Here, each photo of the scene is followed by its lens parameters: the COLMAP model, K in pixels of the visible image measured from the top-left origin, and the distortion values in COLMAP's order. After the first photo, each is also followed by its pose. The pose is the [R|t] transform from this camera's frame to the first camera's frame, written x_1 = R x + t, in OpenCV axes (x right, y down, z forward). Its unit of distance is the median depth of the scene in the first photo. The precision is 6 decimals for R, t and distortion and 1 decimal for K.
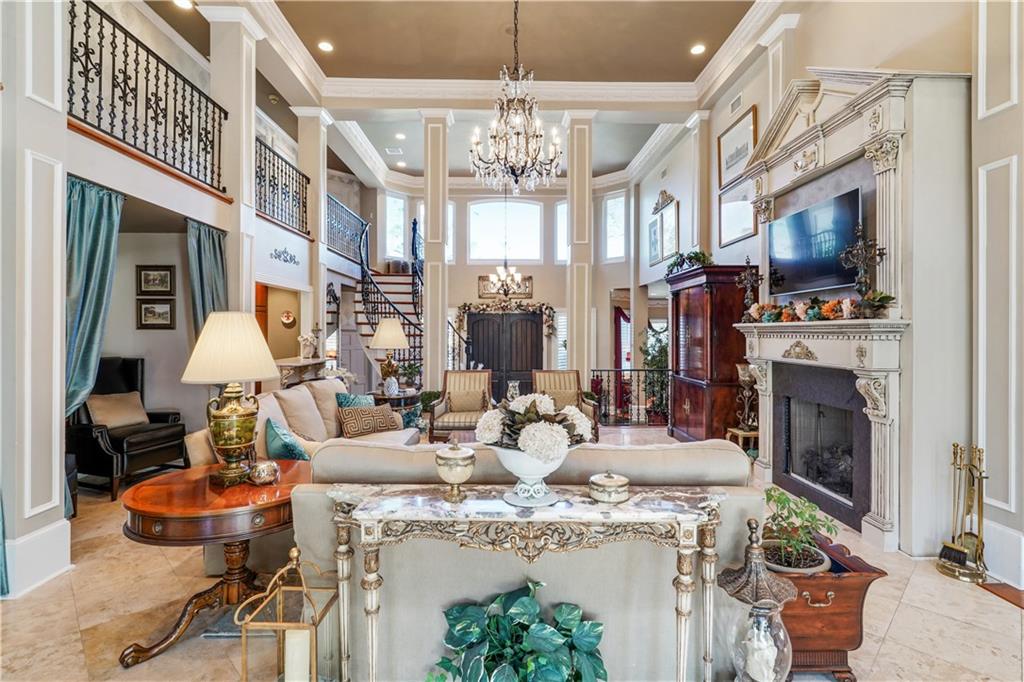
lens RADIAL K [[502.0, 0, 511.4], [0, 502.0, 332.6], [0, 0, 1]] dist [-0.001292, -0.000309]
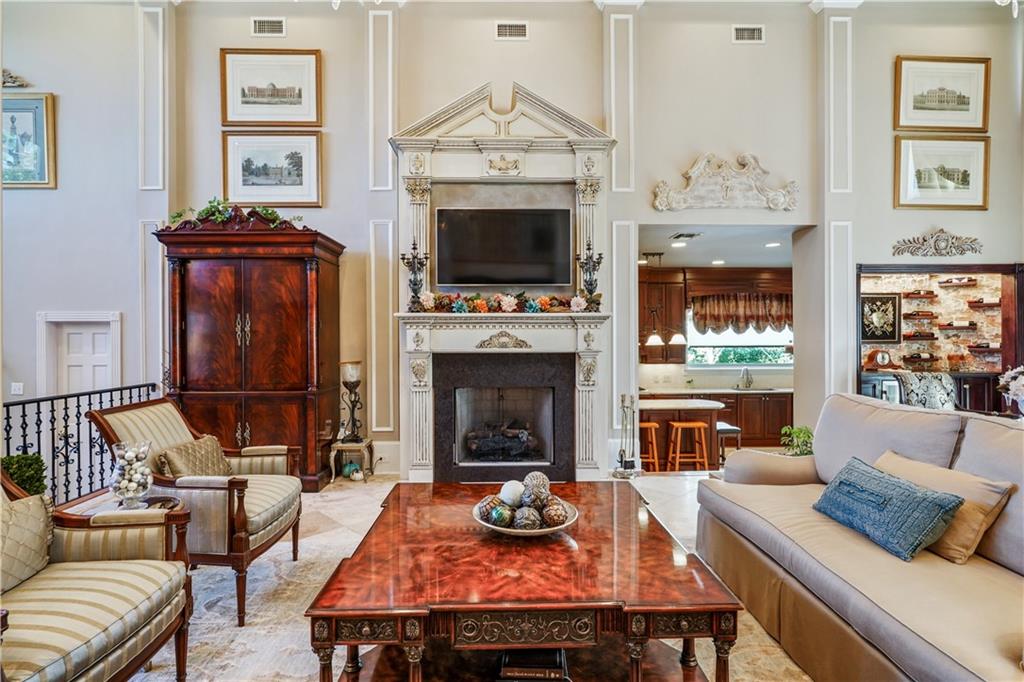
lens RADIAL K [[502.0, 0, 511.4], [0, 502.0, 332.6], [0, 0, 1]] dist [-0.001292, -0.000309]
pose [[0.000404, -0.008241, 0.999966, -0.510932], [0.004038, 0.999958, 0.008239, 0.011718], [-0.999992, 0.004034, 0.000437, 1.008132]]
